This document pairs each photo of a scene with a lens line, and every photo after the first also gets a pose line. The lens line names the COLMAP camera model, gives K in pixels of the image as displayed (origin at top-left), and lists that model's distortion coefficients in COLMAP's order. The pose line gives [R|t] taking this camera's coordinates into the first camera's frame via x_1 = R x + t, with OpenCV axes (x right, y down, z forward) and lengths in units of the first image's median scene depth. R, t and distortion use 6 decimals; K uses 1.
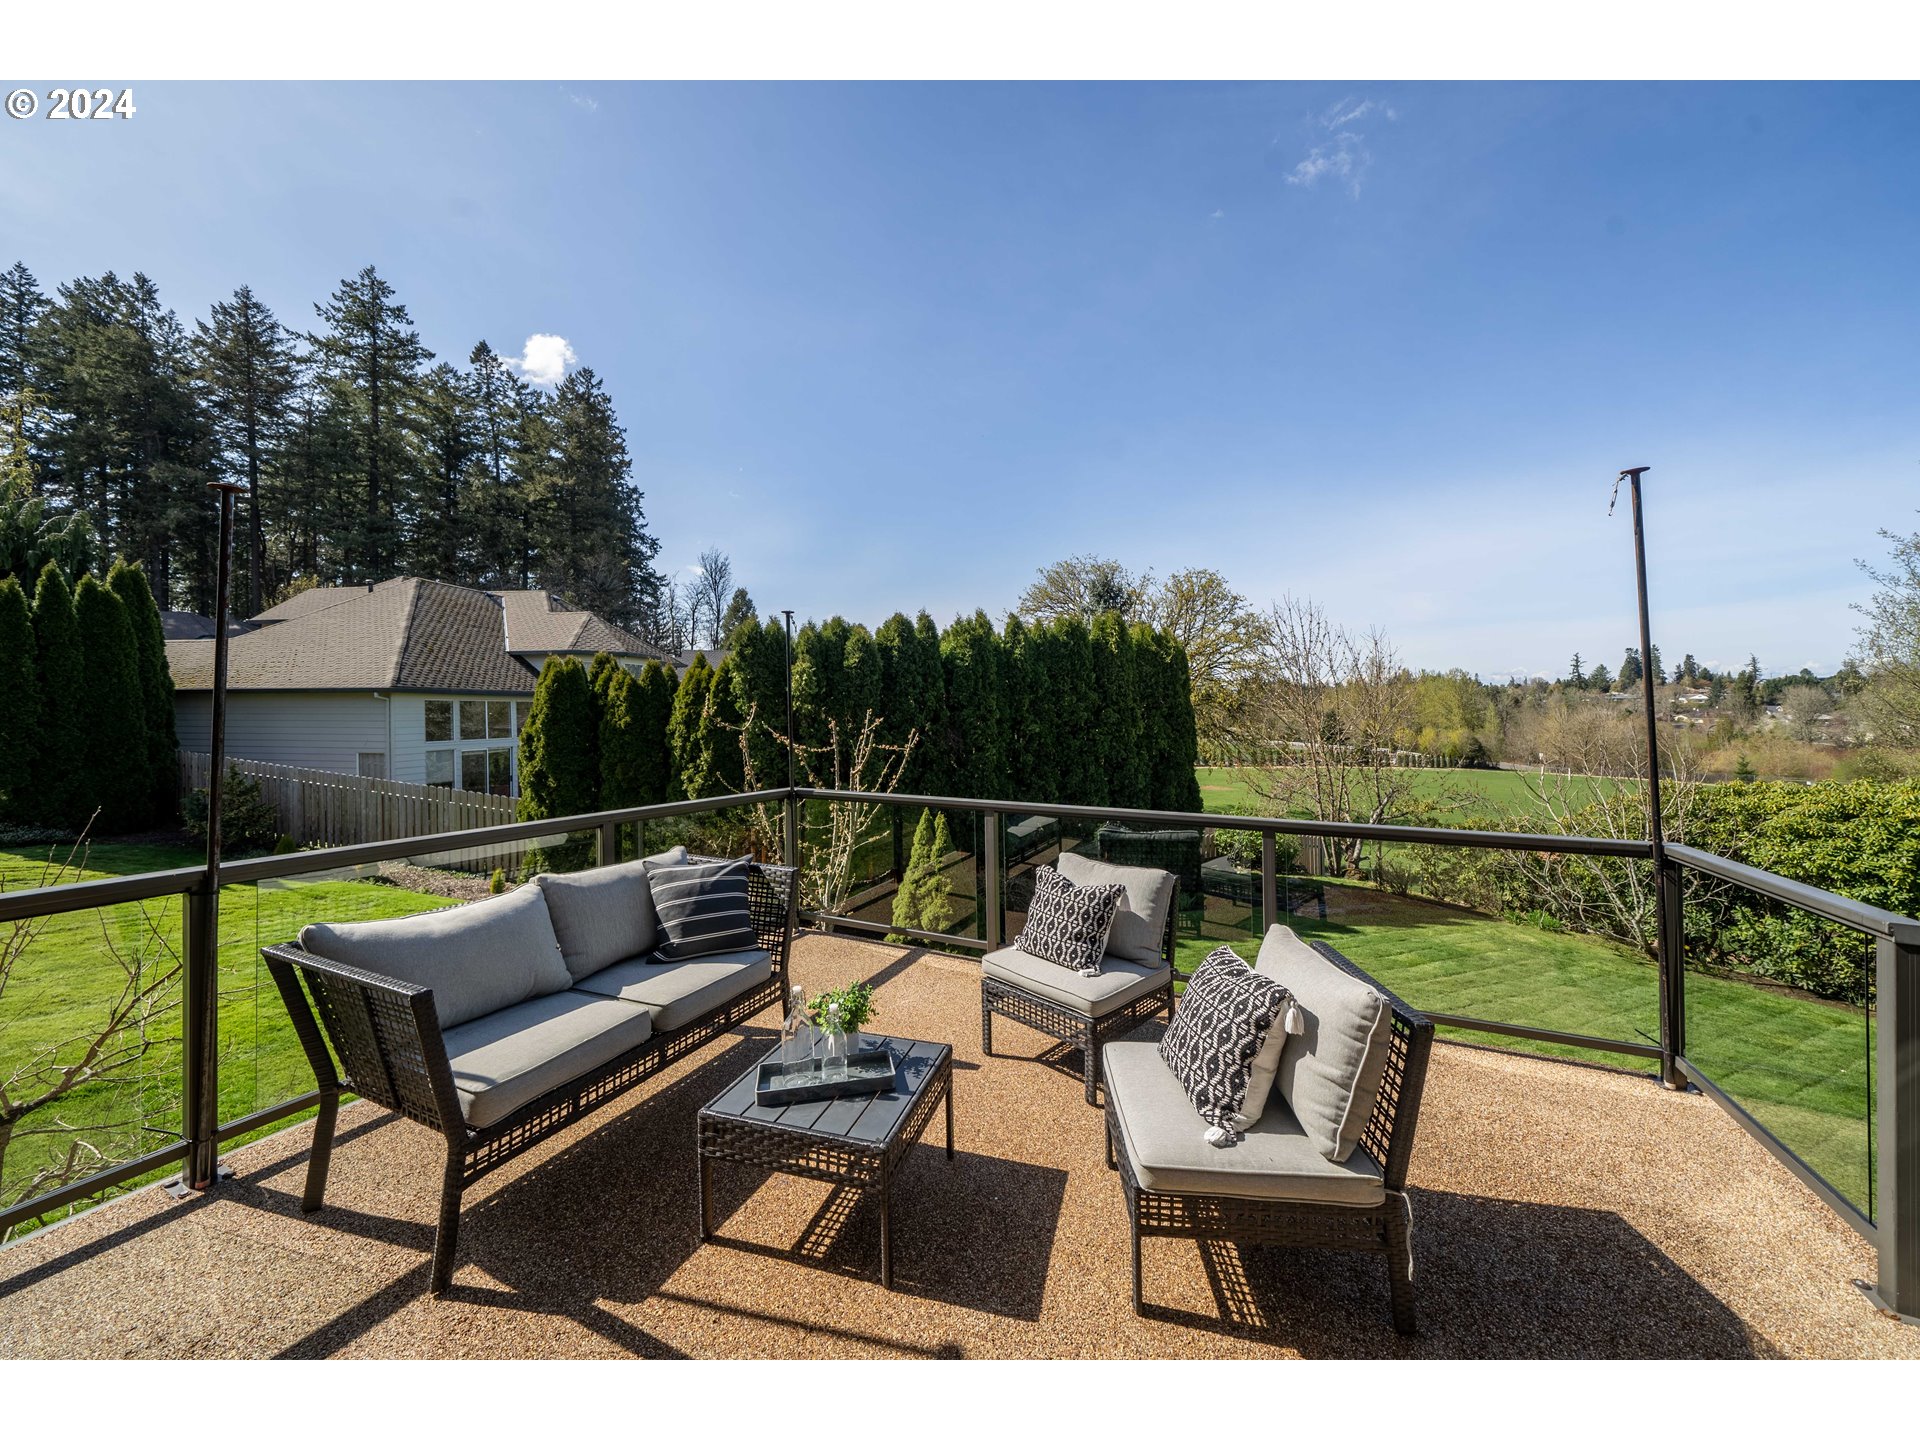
lens RADIAL K [[670.6, 0, 969.8], [0, 670.6, 712.3], [0, 0, 1]] dist [-0.000312, -0.000065]
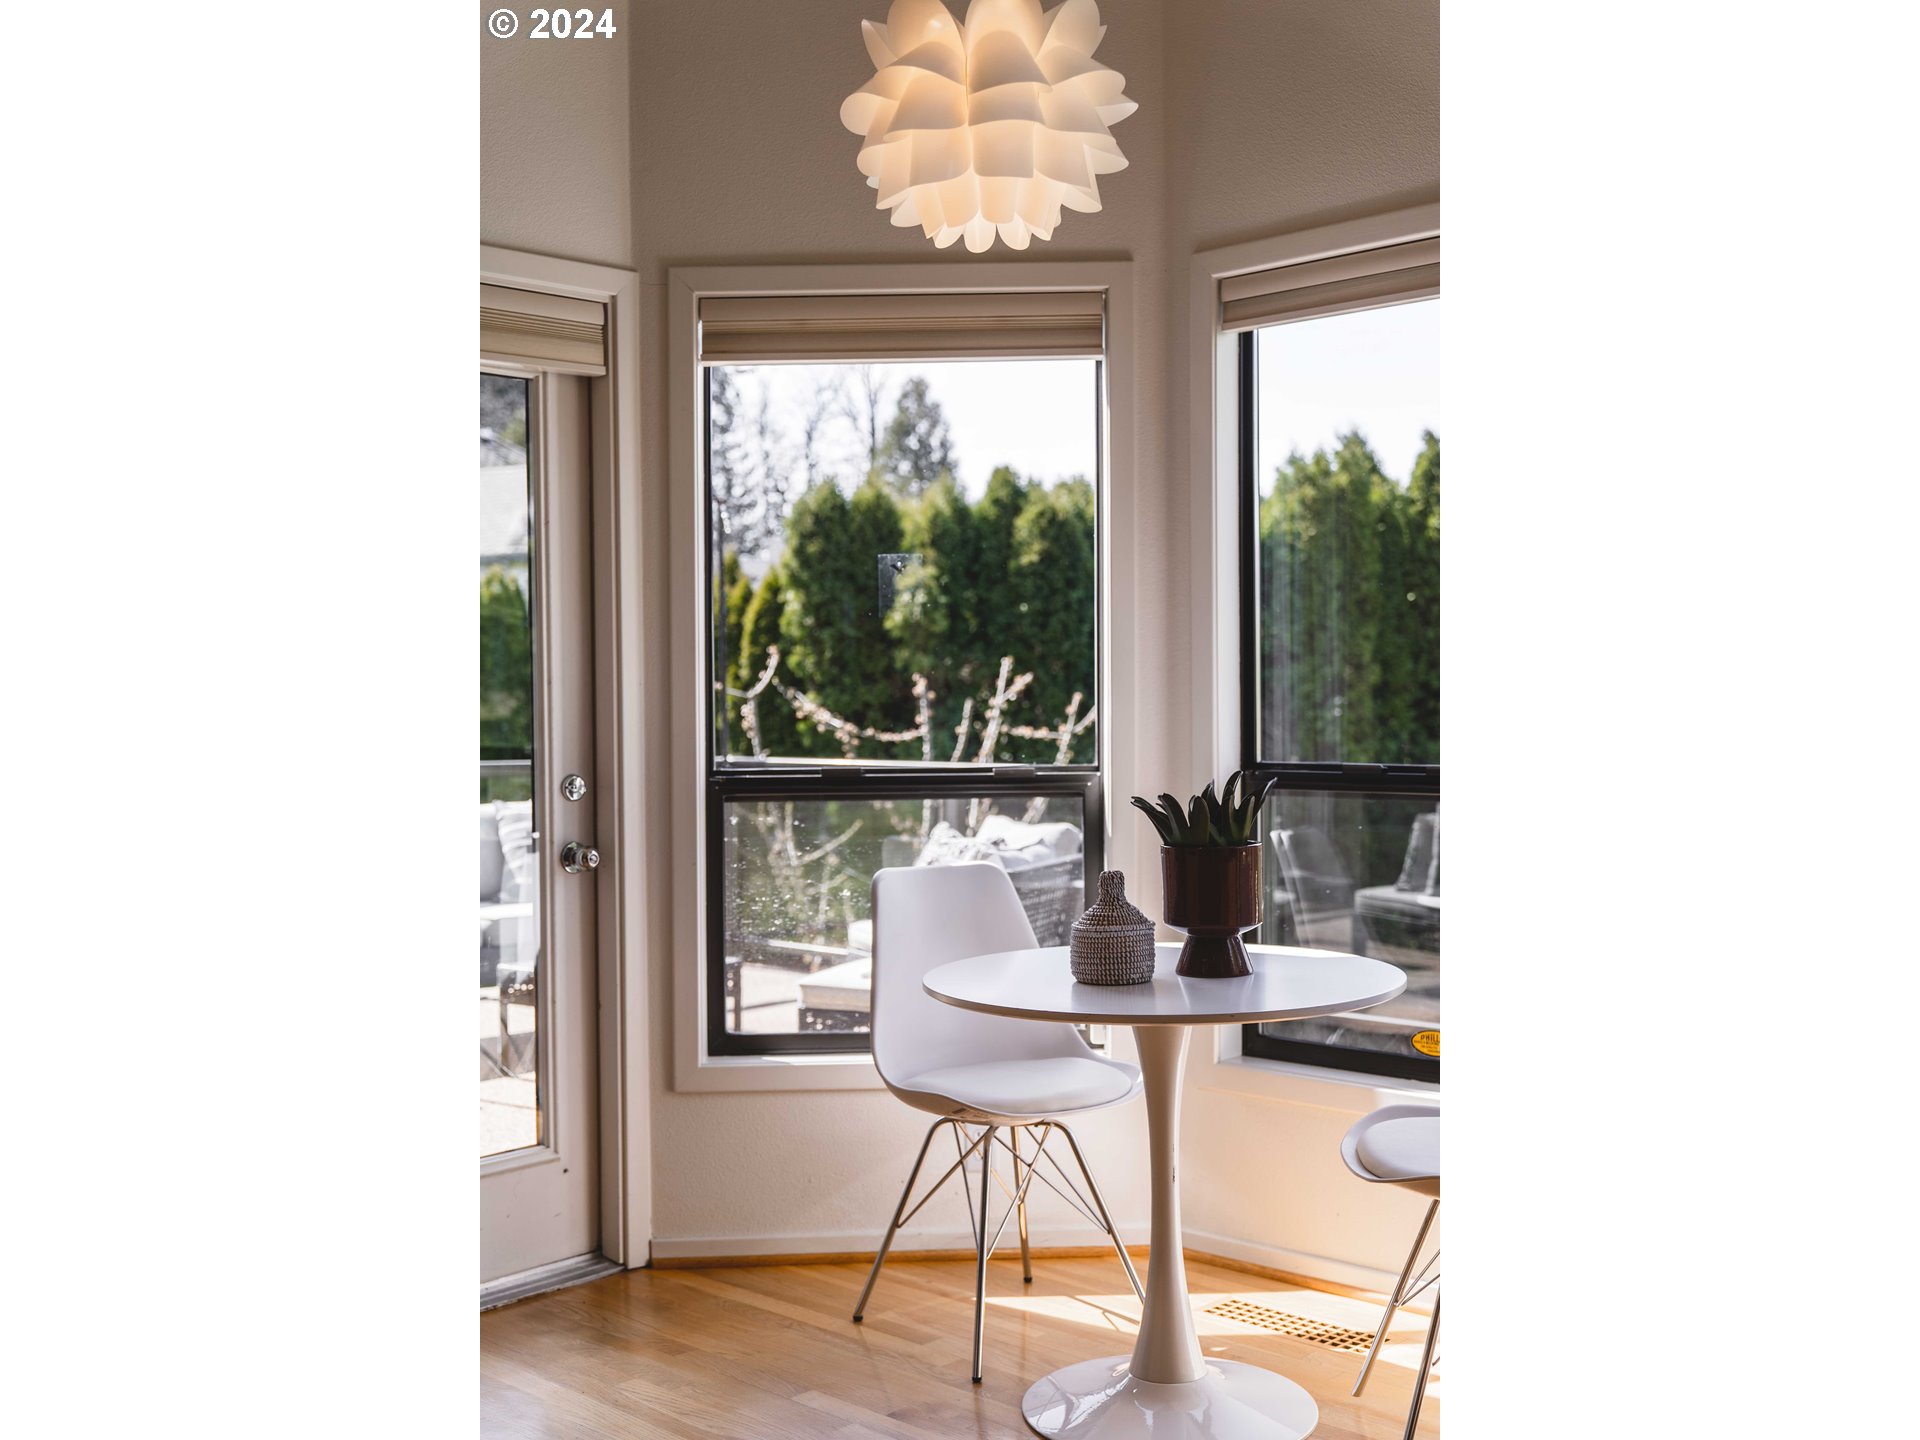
lens RADIAL K [[1968.7, 0, 963.5], [0, 1968.7, 715.4], [0, 0, 1]] dist [0.019252, 0.000000]
pose [[0.946822, -0.007611, -0.321667, 0.222058], [0.009966, 0.999934, 0.005675, 0.022388], [0.321602, -0.008579, 0.946836, -0.300153]]
